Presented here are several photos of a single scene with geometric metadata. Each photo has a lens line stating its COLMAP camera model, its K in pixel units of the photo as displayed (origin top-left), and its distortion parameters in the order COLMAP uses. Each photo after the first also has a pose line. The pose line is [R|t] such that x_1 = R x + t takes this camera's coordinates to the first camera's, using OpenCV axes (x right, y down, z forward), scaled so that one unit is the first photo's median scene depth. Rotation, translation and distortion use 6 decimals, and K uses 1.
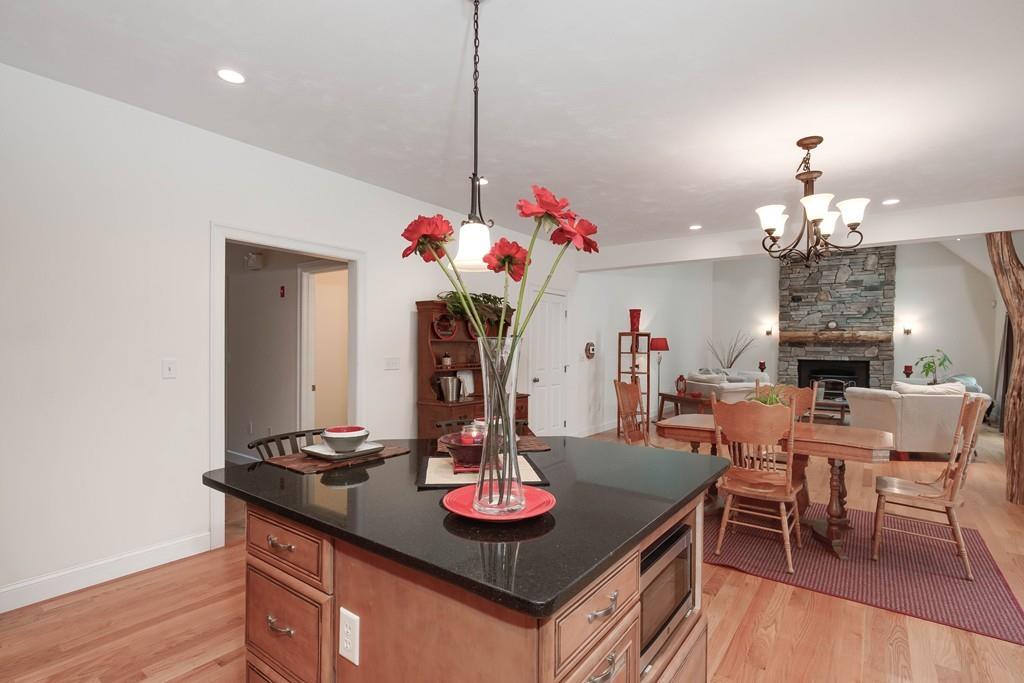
lens RADIAL K [[496.1, 0, 518.1], [0, 496.1, 351.6], [0, 0, 1]] dist [-0.003007, -0.000352]
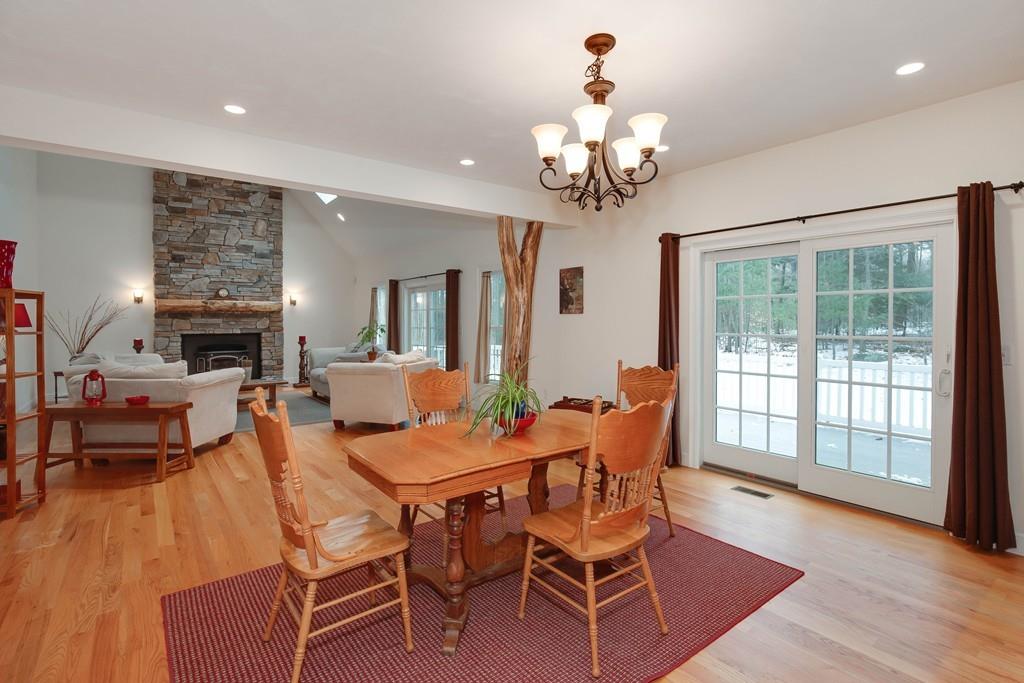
lens RADIAL K [[495.3, 0, 511.9], [0, 495.3, 320.6], [0, 0, 1]] dist [-0.002204, 0.000087]
pose [[0.287741, -0.011417, 0.957640, -0.051398], [0.015958, 0.999847, 0.007125, -0.003394], [-0.957575, 0.013231, 0.287880, 0.268894]]
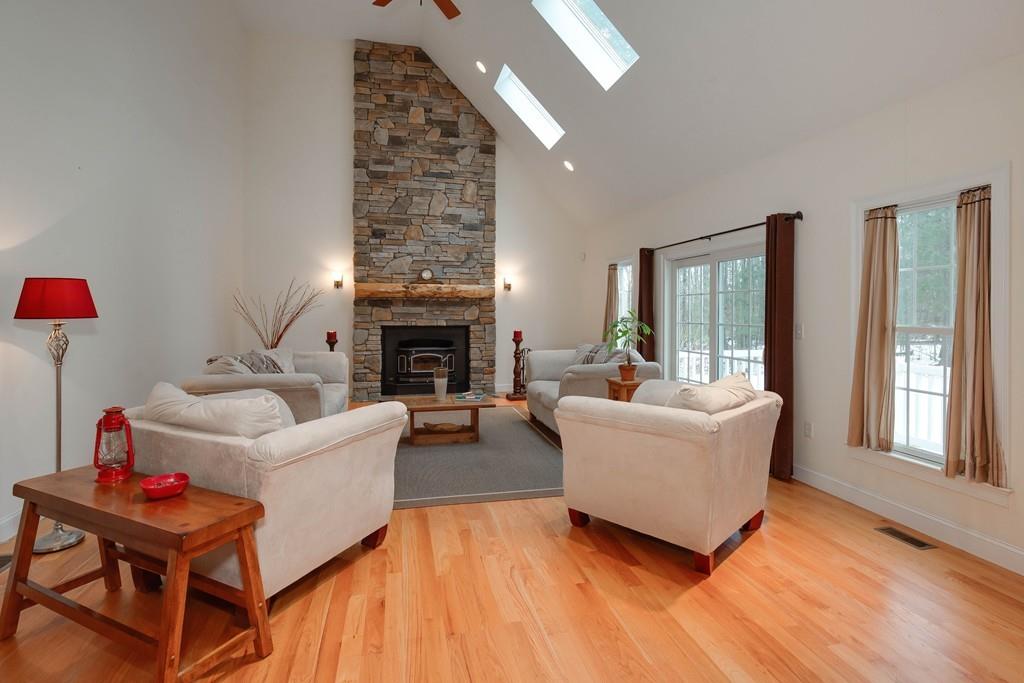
lens RADIAL K [[497.6, 0, 512.5], [0, 497.6, 308.3], [0, 0, 1]] dist [-0.001225, -0.000118]
pose [[0.652148, -0.004854, 0.758076, 0.187103], [0.011153, 0.999933, -0.003192, -0.003548], [-0.758009, 0.010536, 0.652159, 0.460218]]
